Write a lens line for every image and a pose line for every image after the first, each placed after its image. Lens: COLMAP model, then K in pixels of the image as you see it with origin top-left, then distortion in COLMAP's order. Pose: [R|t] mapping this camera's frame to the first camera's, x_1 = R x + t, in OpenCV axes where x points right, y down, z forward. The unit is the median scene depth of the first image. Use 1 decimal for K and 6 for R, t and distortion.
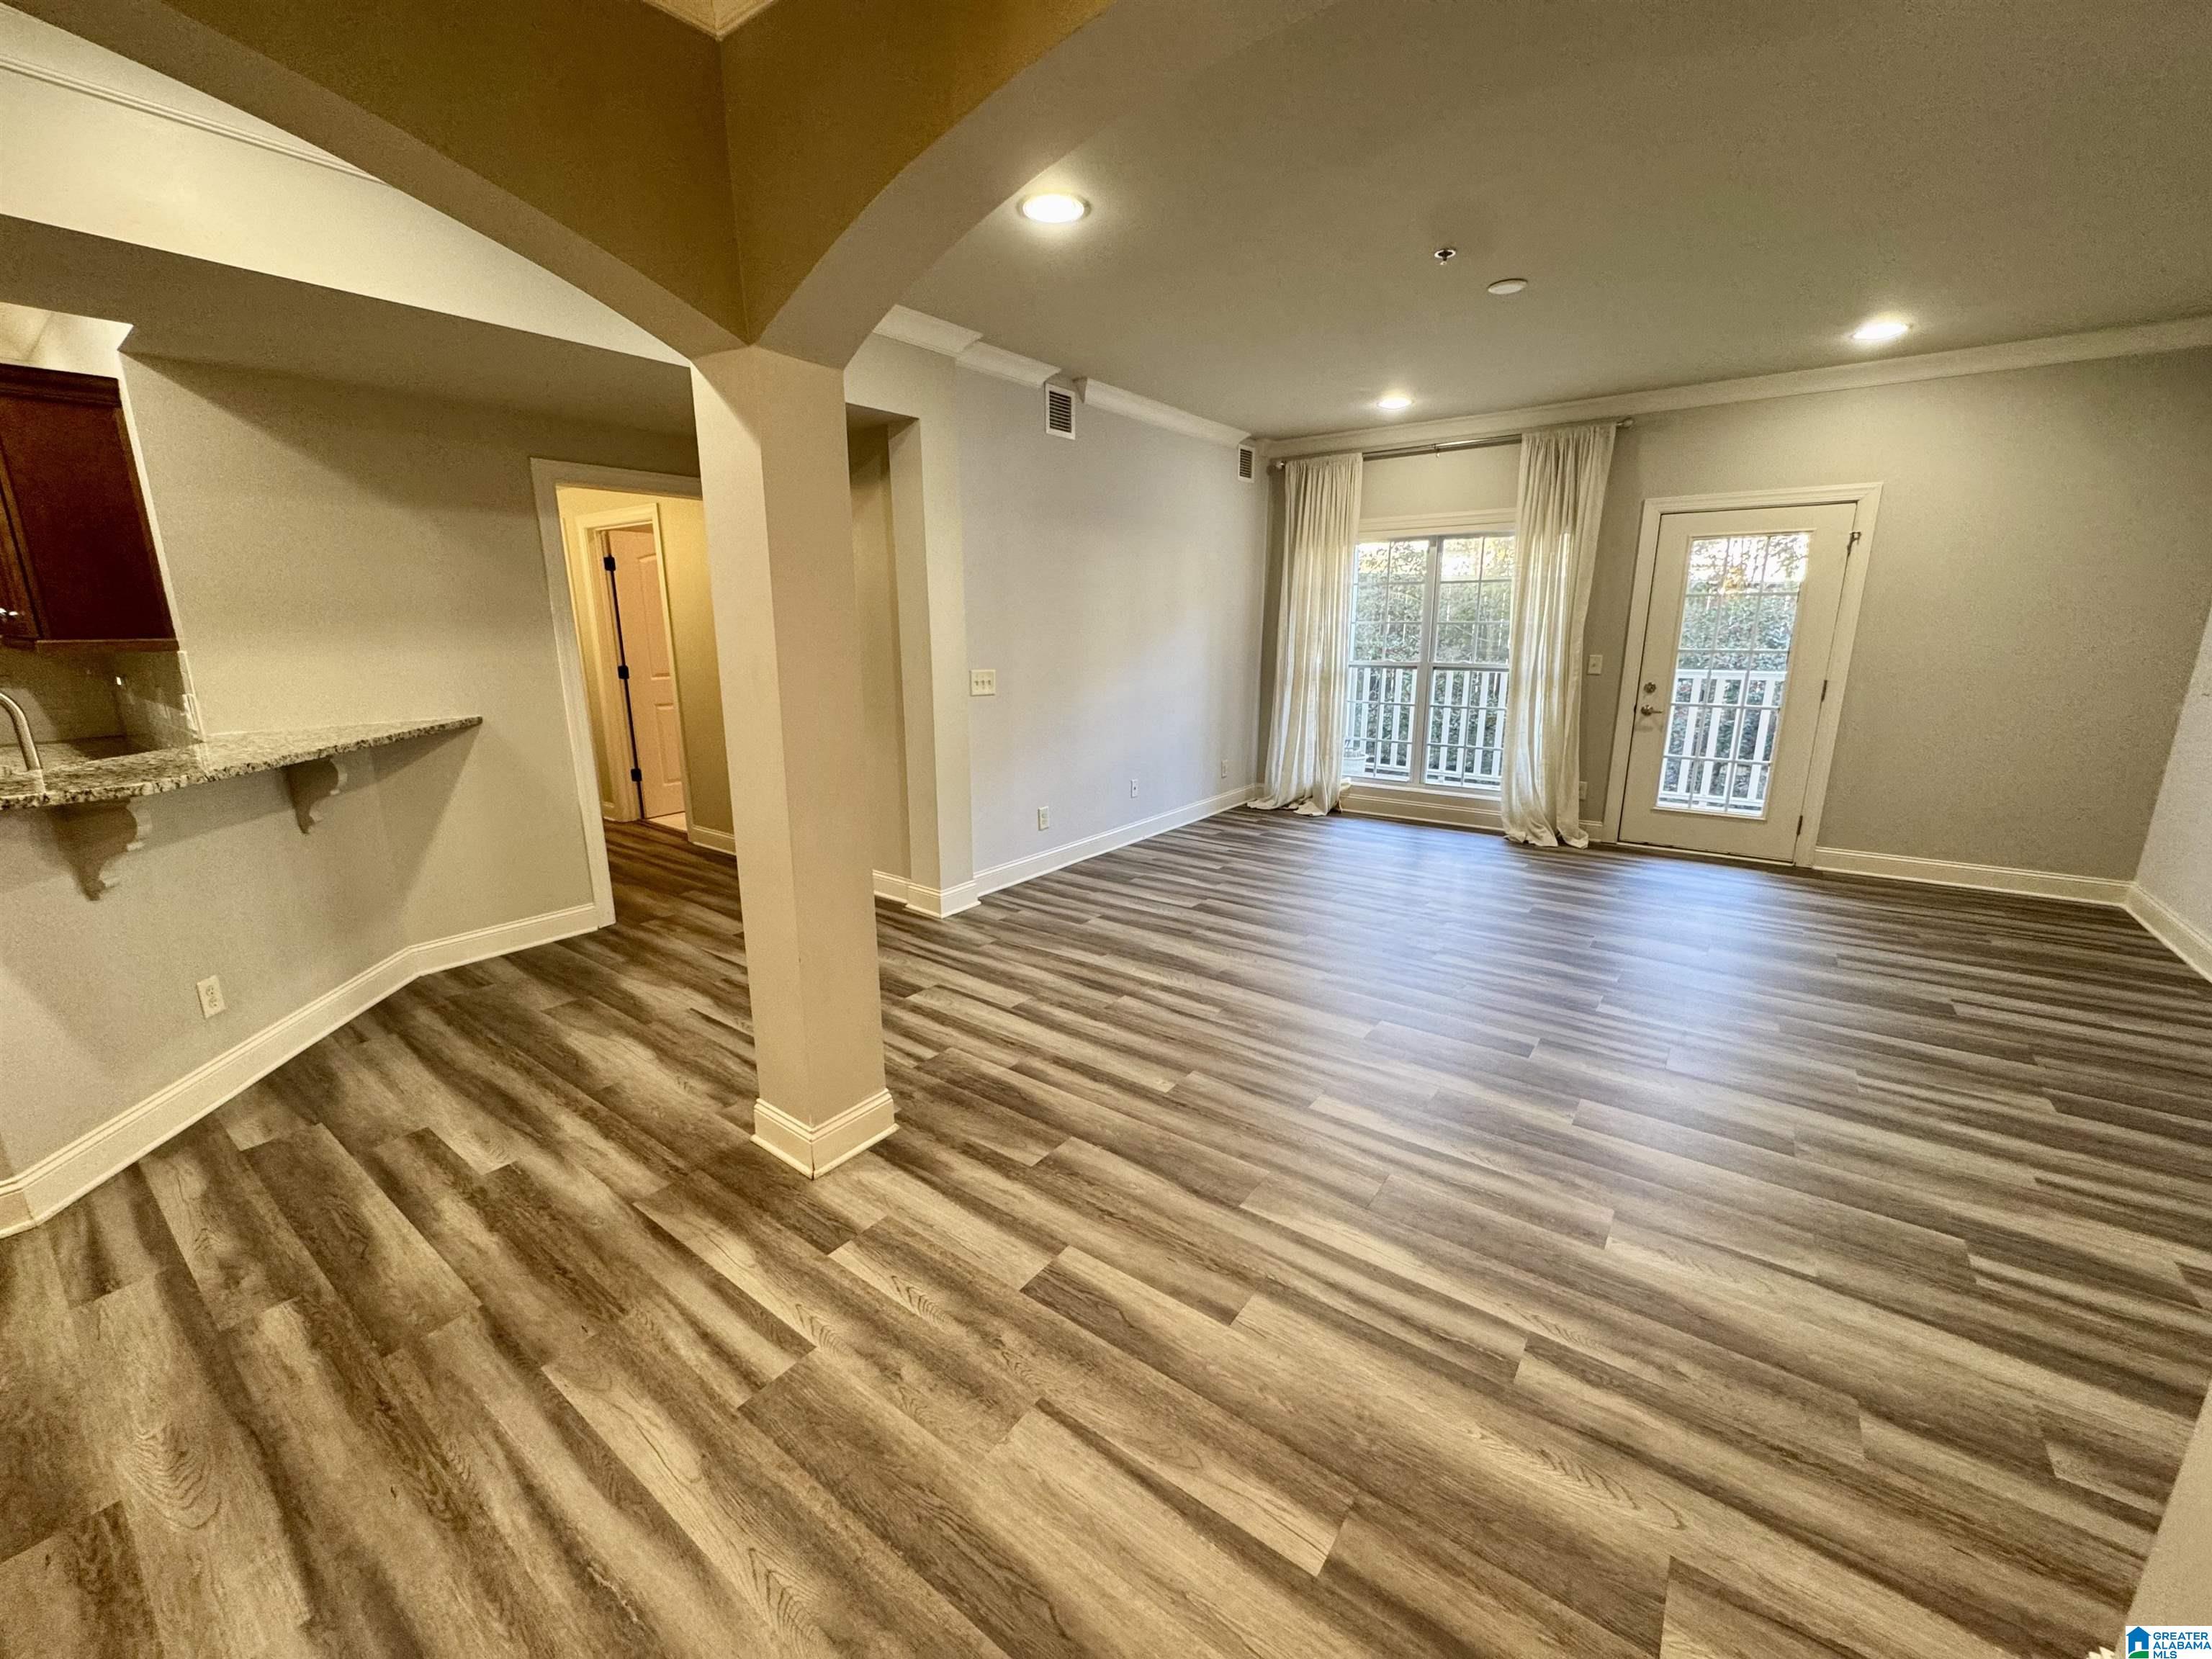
lens RADIAL K [[886.2, 0, 1111.3], [0, 886.2, 832.2], [0, 0, 1]] dist [-0.003750, 0.000627]
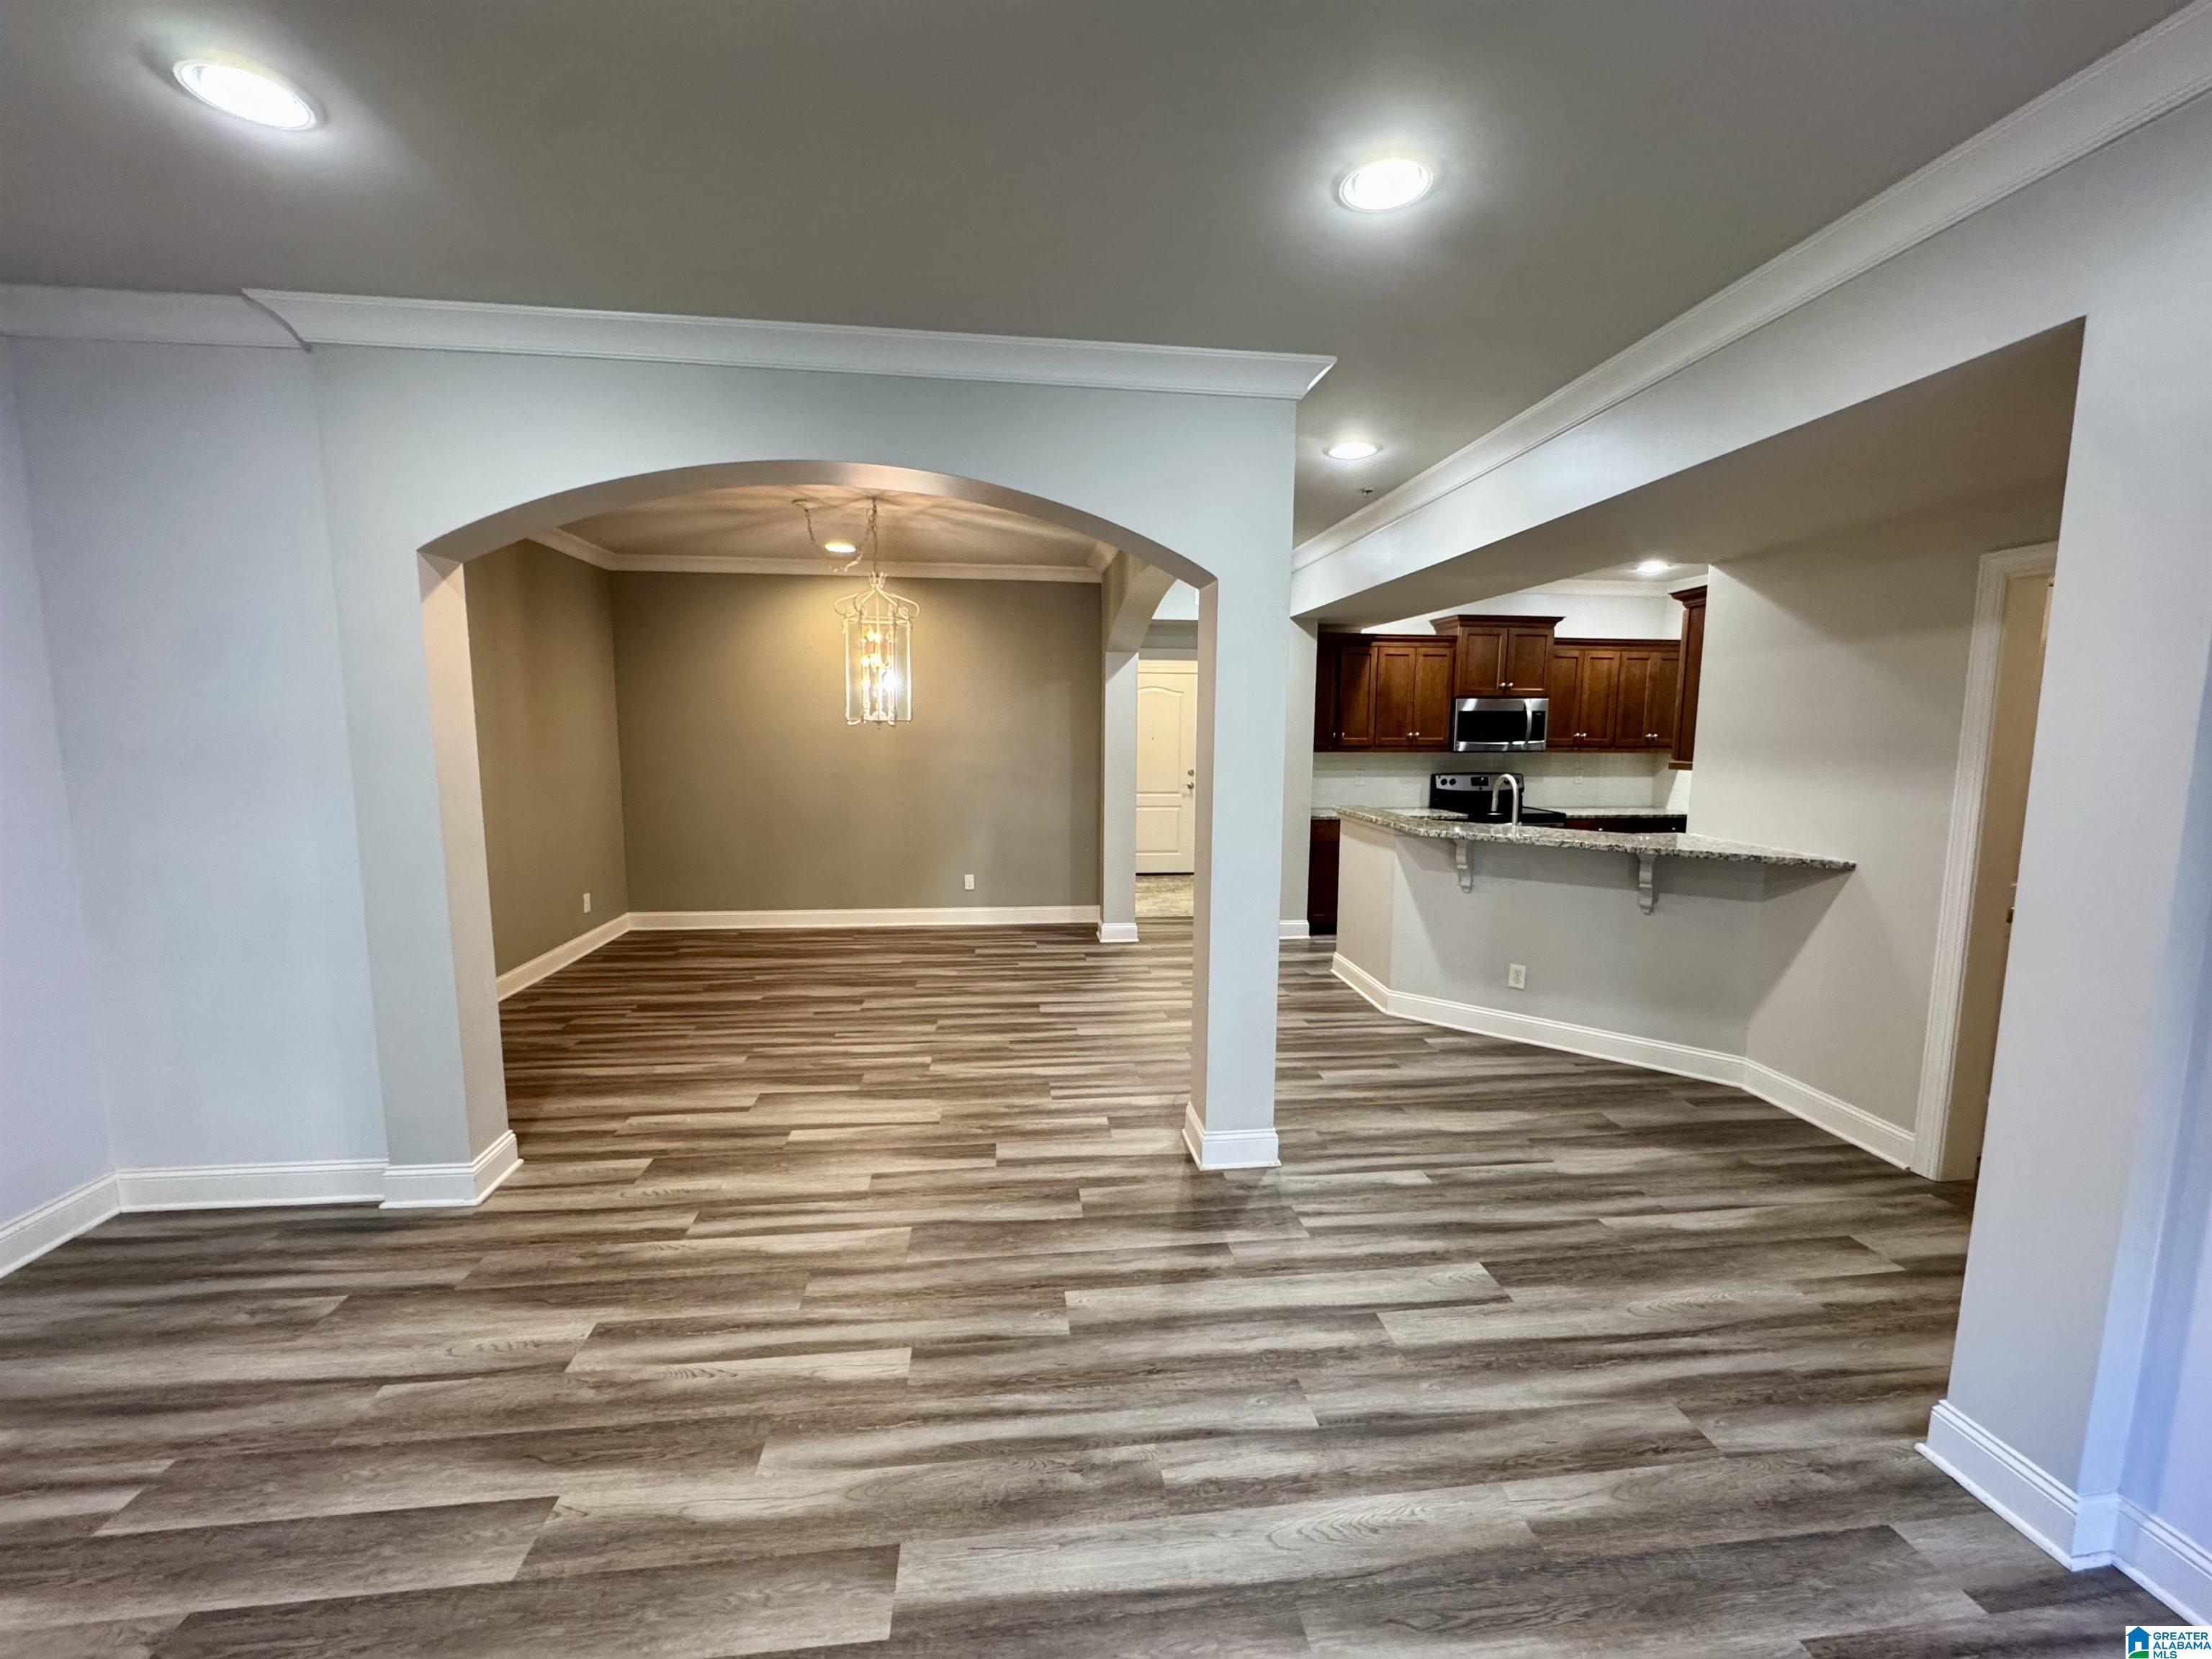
lens RADIAL K [[886.2, 0, 1107.7], [0, 886.2, 830.4], [0, 0, 1]] dist [-0.003750, 0.000627]
pose [[-0.732323, 0.080363, -0.676199, 0.606408], [-0.160329, 0.944747, 0.285915, -0.411145], [0.661814, 0.317797, -0.678976, 1.522030]]
